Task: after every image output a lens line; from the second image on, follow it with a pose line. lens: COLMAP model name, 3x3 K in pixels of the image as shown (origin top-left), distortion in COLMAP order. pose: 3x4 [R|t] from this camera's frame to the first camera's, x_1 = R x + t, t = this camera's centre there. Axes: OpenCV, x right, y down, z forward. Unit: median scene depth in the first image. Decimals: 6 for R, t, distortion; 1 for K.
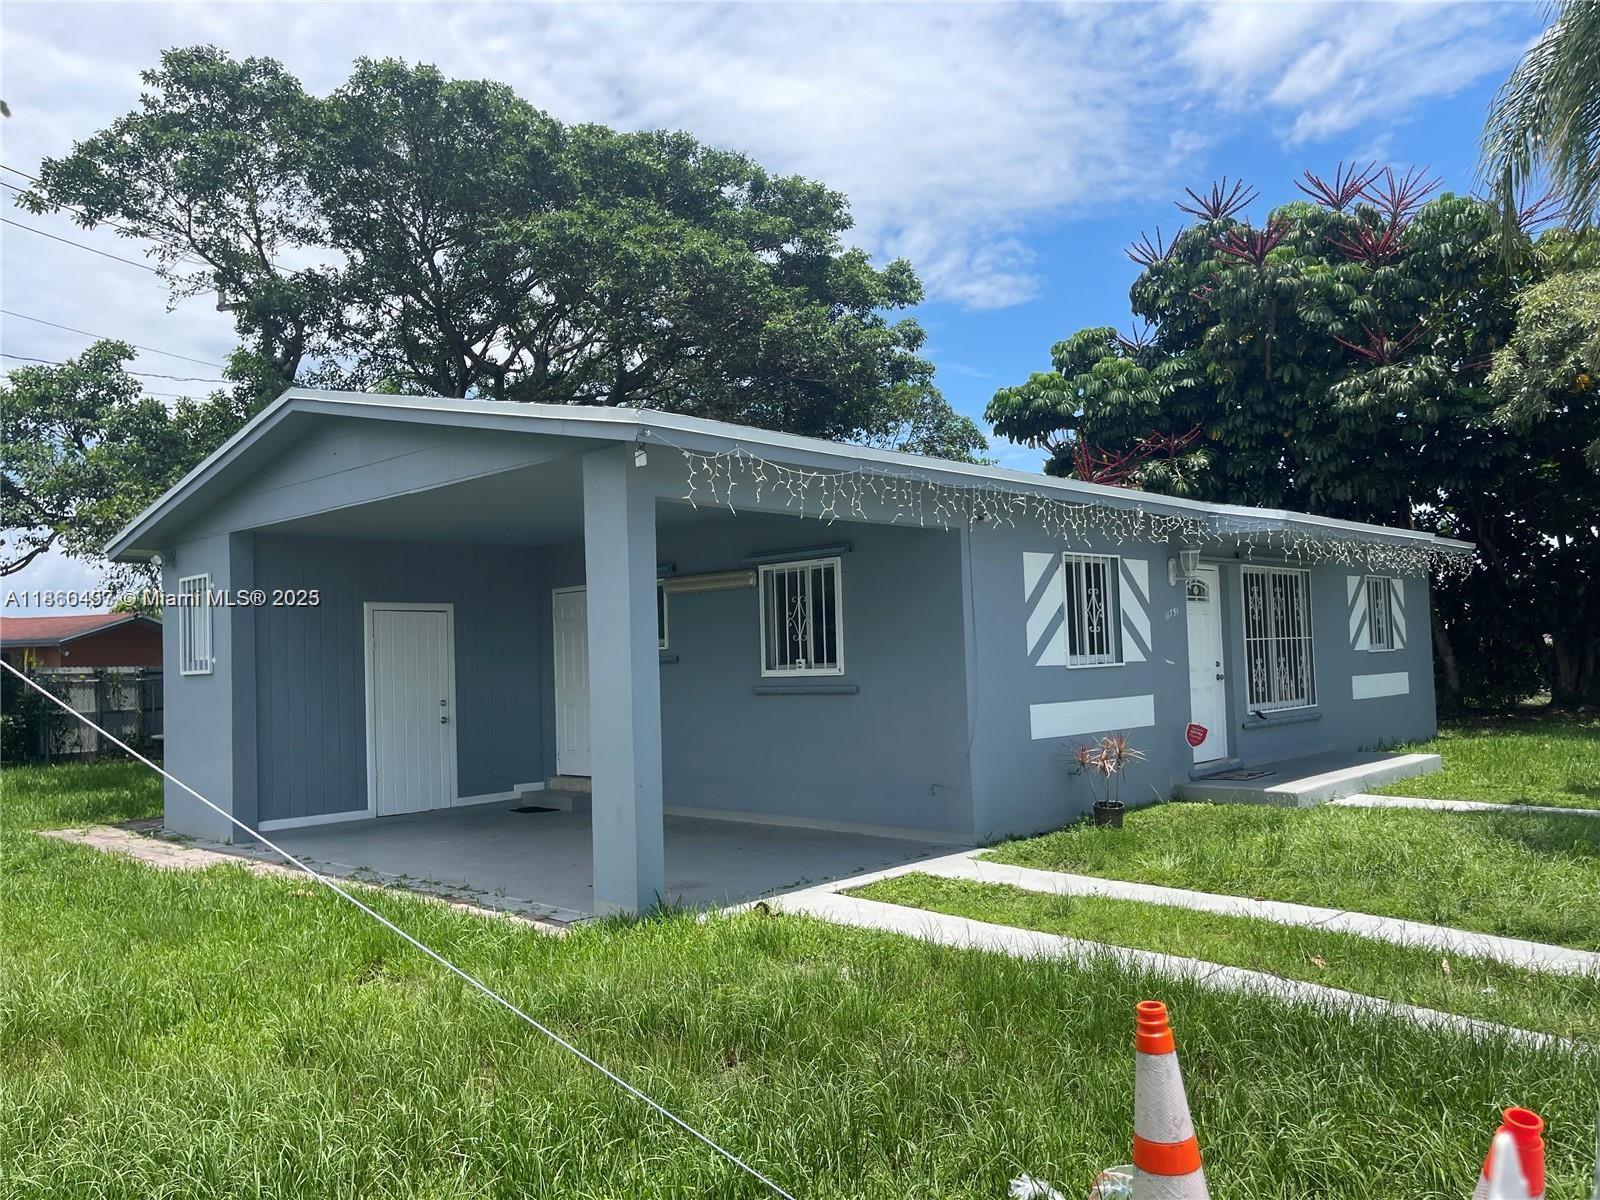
lens RADIAL K [[1226.9, 0, 803.2], [0, 1226.9, 607.5], [0, 0, 1]] dist [0.029844, -0.030222]
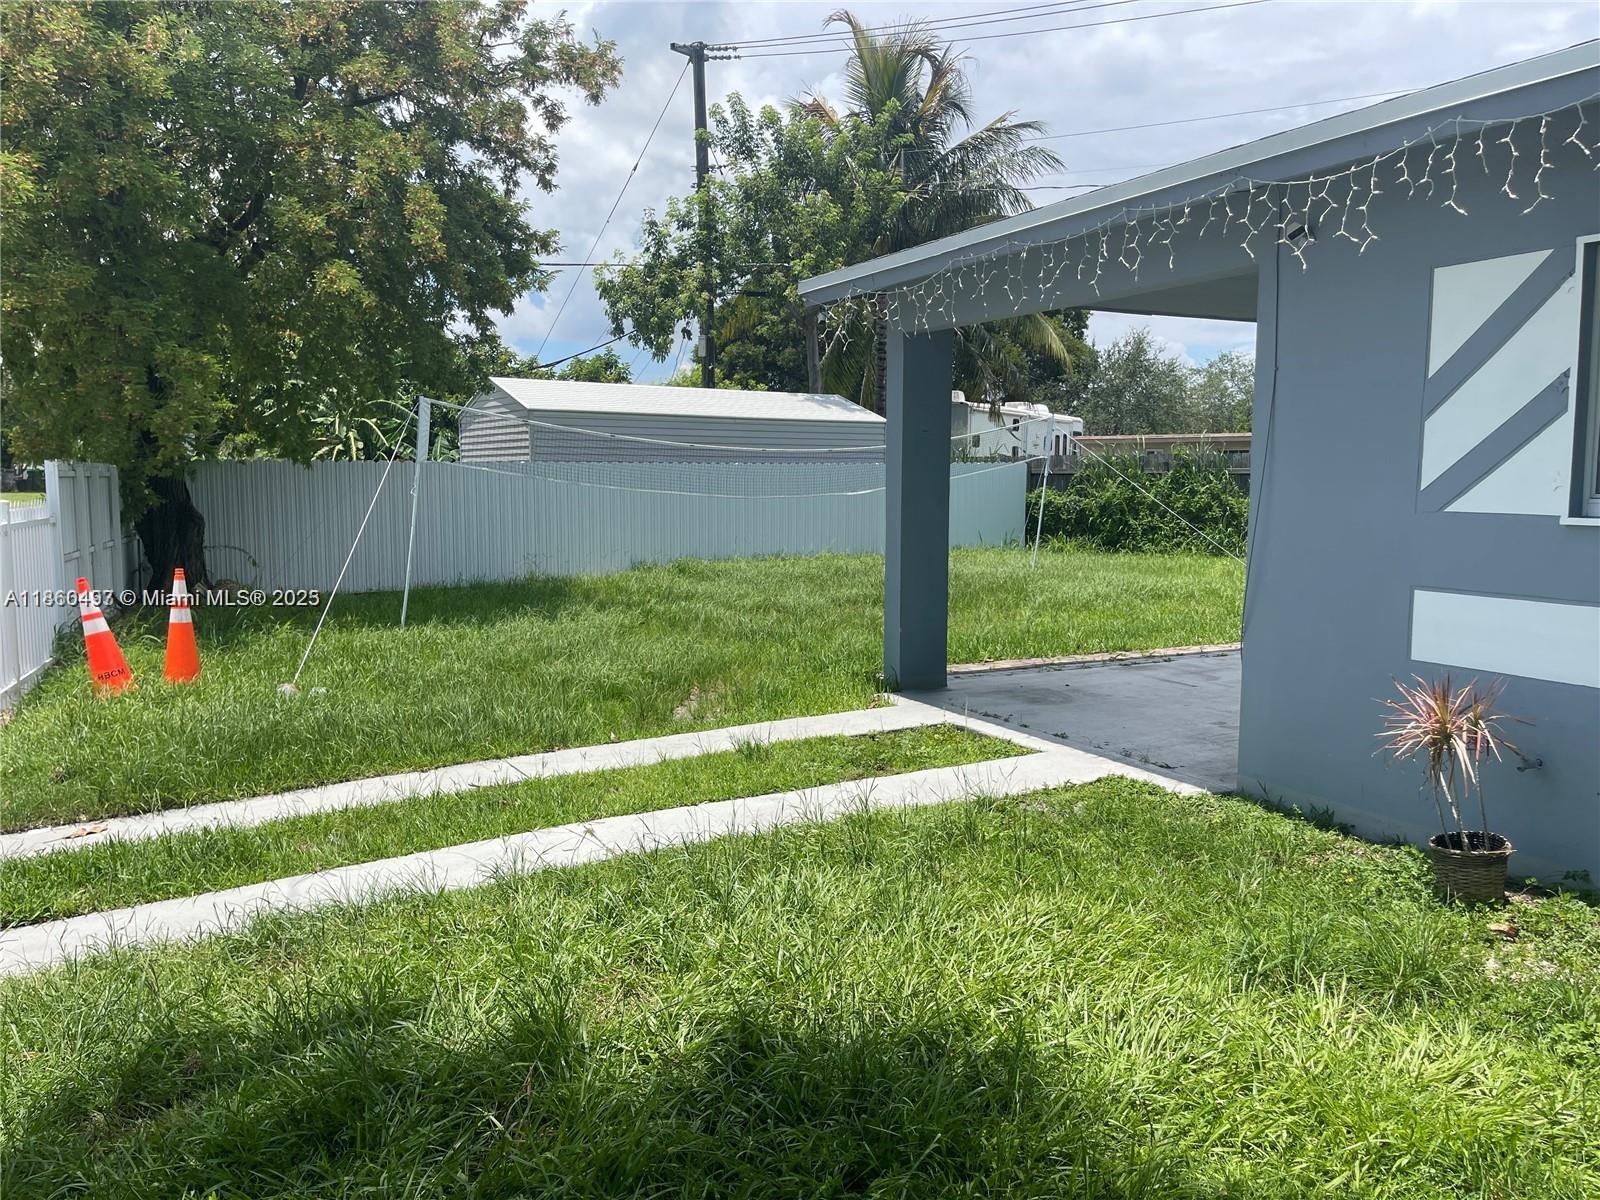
lens RADIAL K [[1226.9, 0, 805.7], [0, 1226.9, 604.7], [0, 0, 1]] dist [0.029844, -0.030222]
pose [[-0.338836, 0.130104, -0.931806, 0.582664], [0.049796, 0.991484, 0.120330, 0.010738], [0.939527, -0.005628, -0.342429, 0.749573]]
